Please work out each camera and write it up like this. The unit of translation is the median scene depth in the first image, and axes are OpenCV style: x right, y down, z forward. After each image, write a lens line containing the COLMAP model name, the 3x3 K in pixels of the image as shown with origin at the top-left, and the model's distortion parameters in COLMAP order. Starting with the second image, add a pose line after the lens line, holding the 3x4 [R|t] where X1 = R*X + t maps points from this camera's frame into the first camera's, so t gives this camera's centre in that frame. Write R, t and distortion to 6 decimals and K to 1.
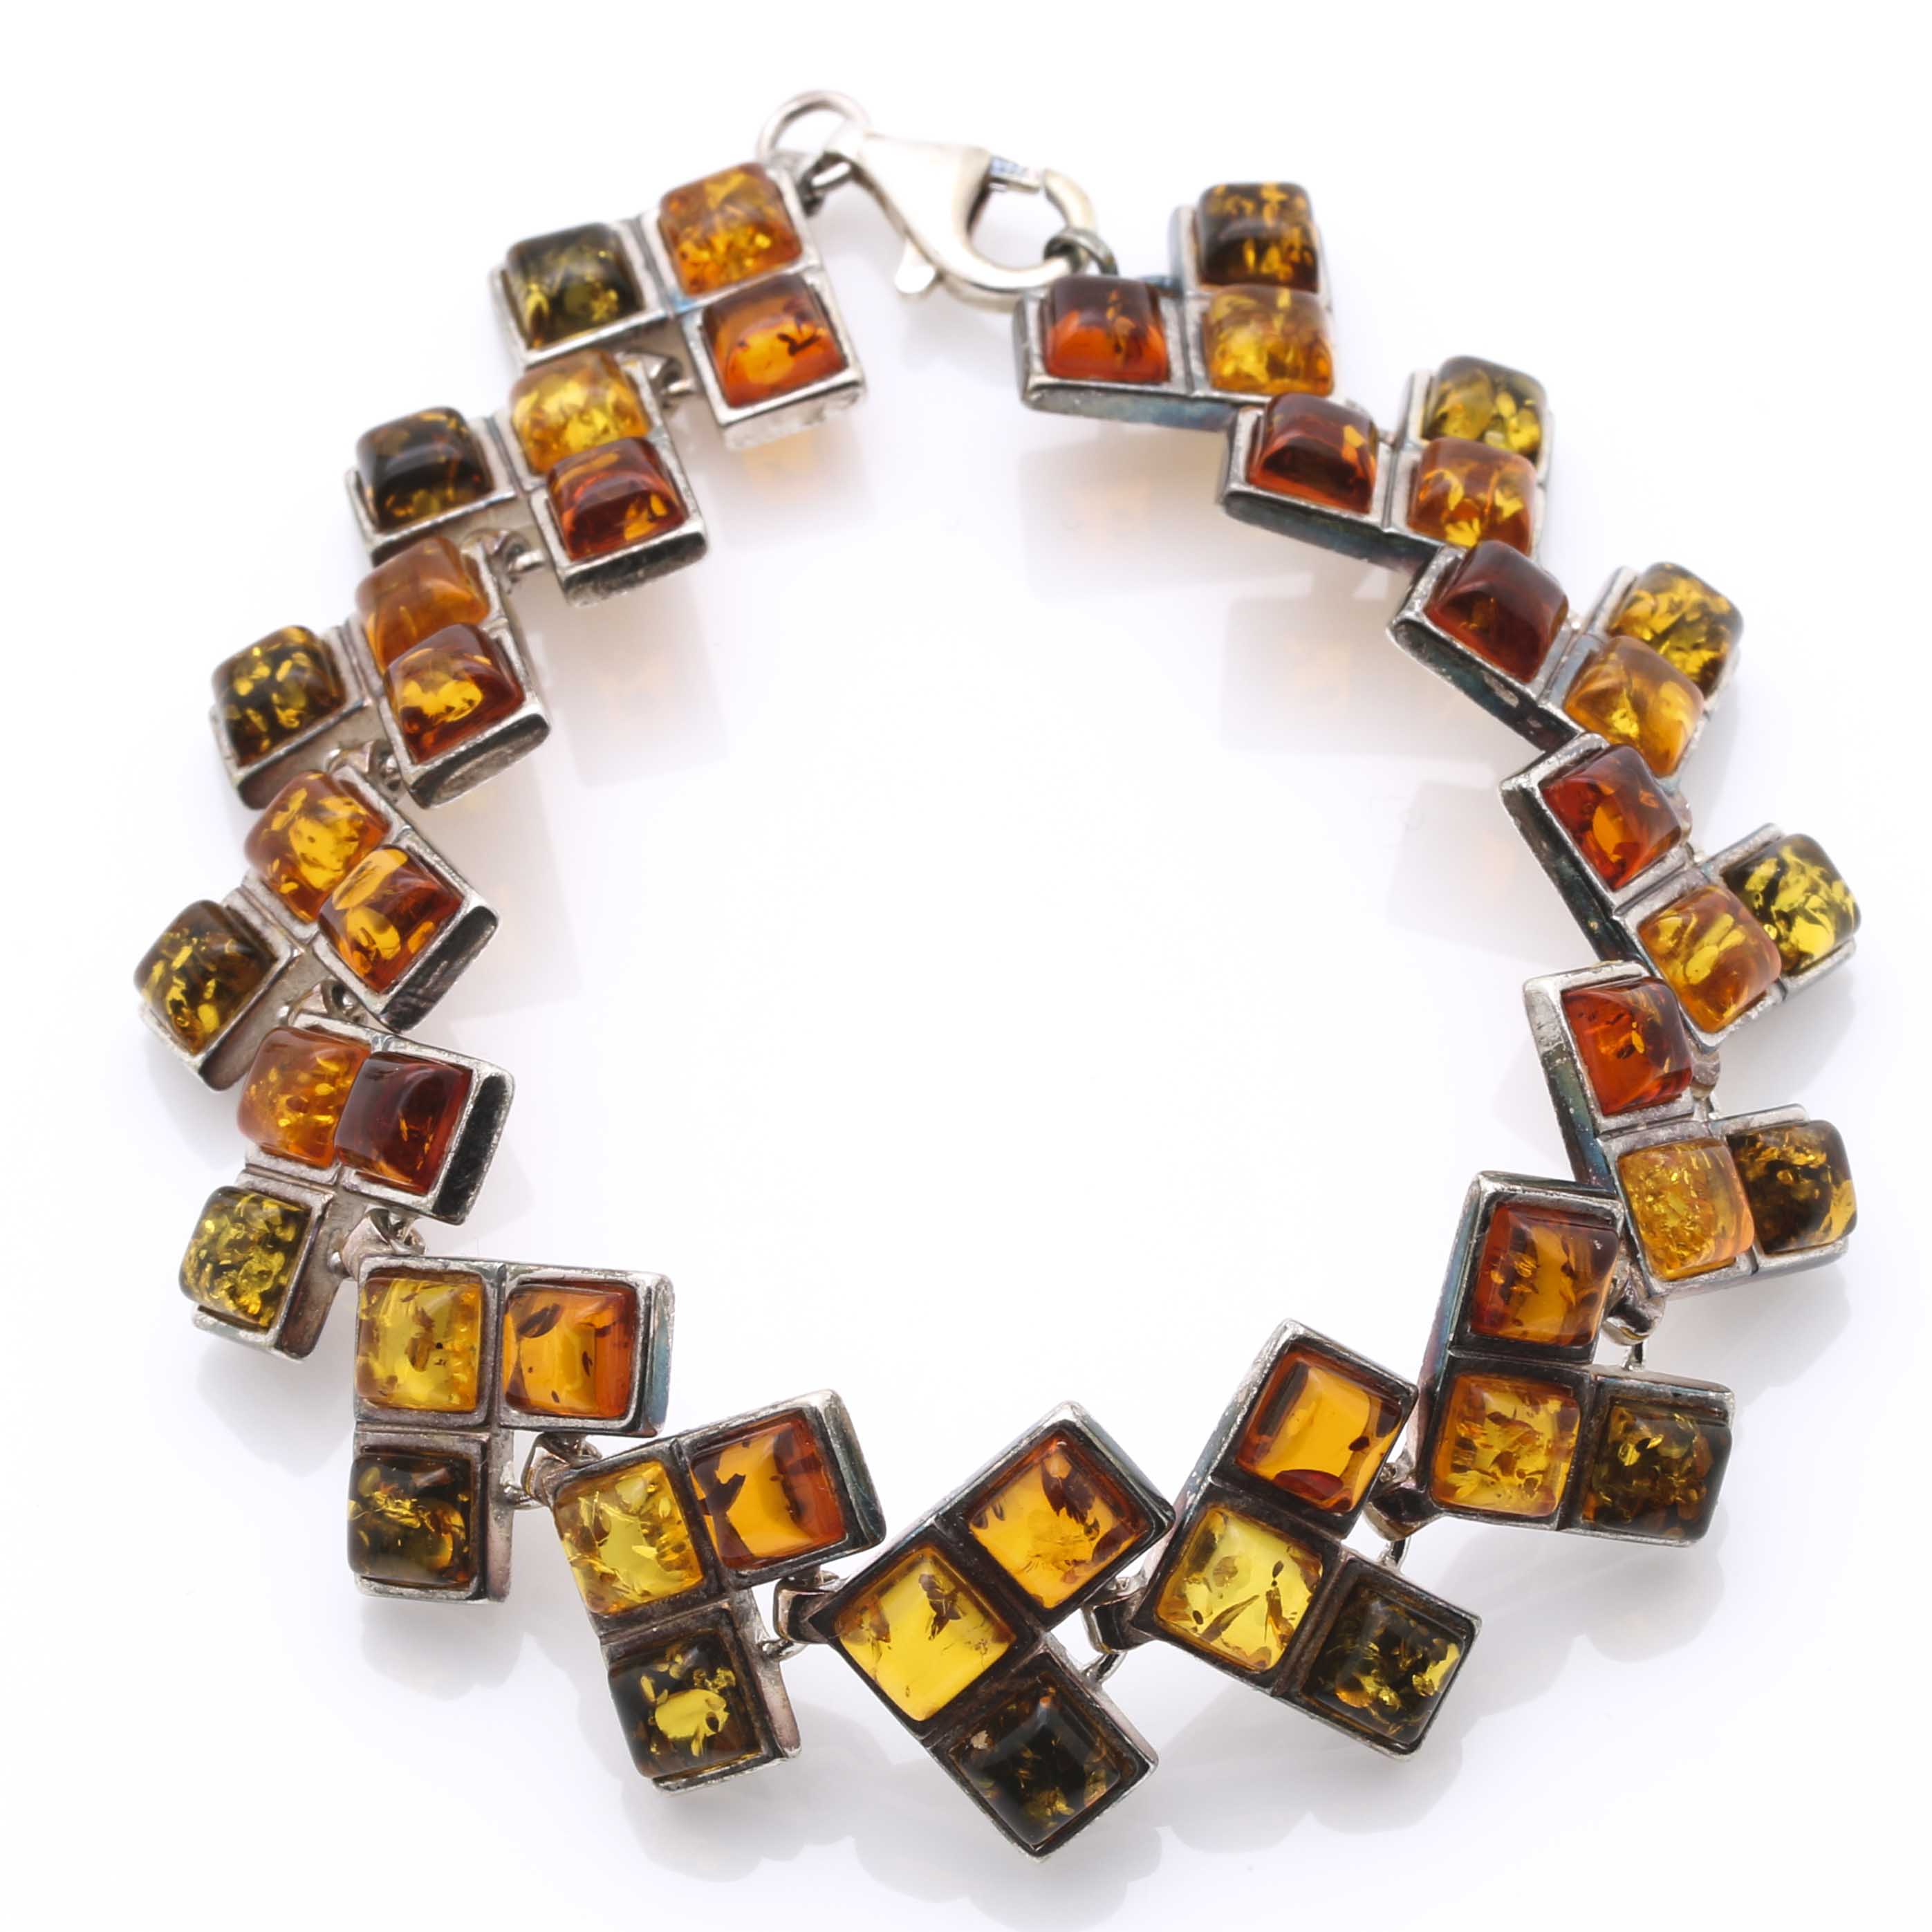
lens RADIAL K [[11058.9, 0, 966.3], [0, 11058.9, 967.5], [0, 0, 1]] dist [-0.262342, 0.000000]
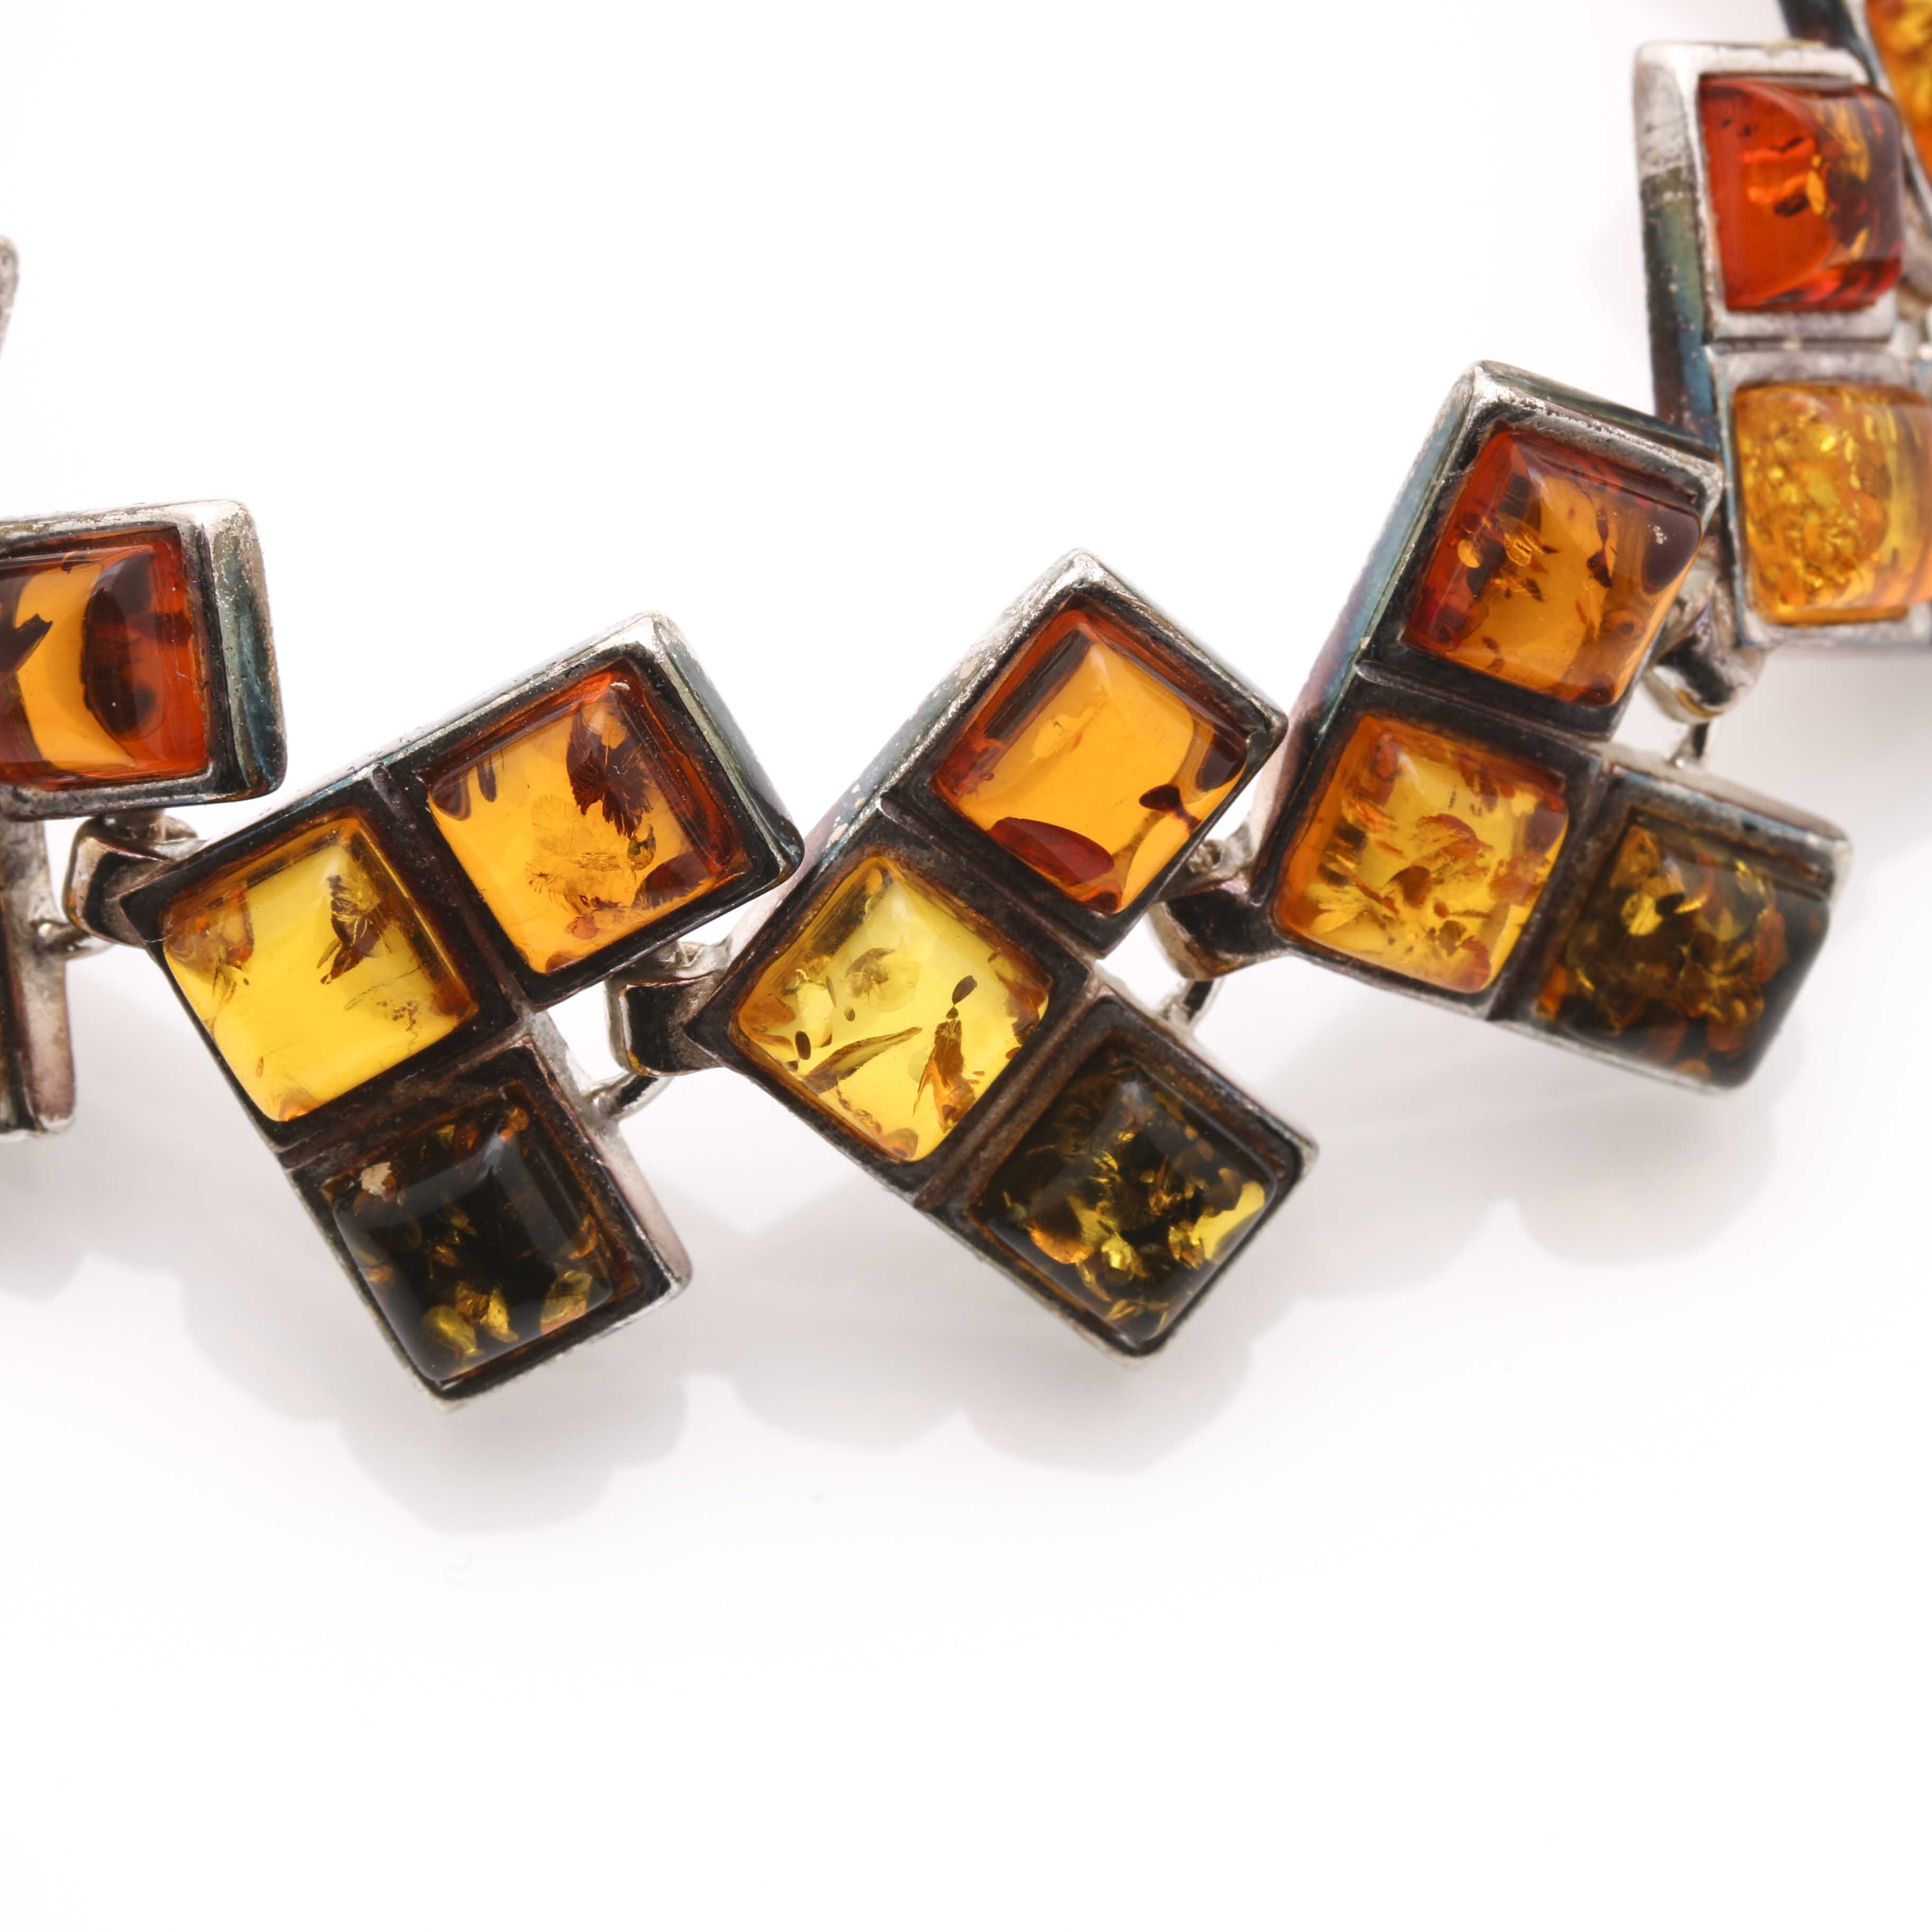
lens RADIAL K [[11058.9, 0, 965.1], [0, 11058.9, 964.7], [0, 0, 1]] dist [-0.262342, 0.000000]
pose [[0.977423, 0.209403, -0.028173, 0.043294], [-0.206267, 0.974569, 0.087572, 0.004901], [0.045795, -0.079784, 0.995760, 0.448509]]
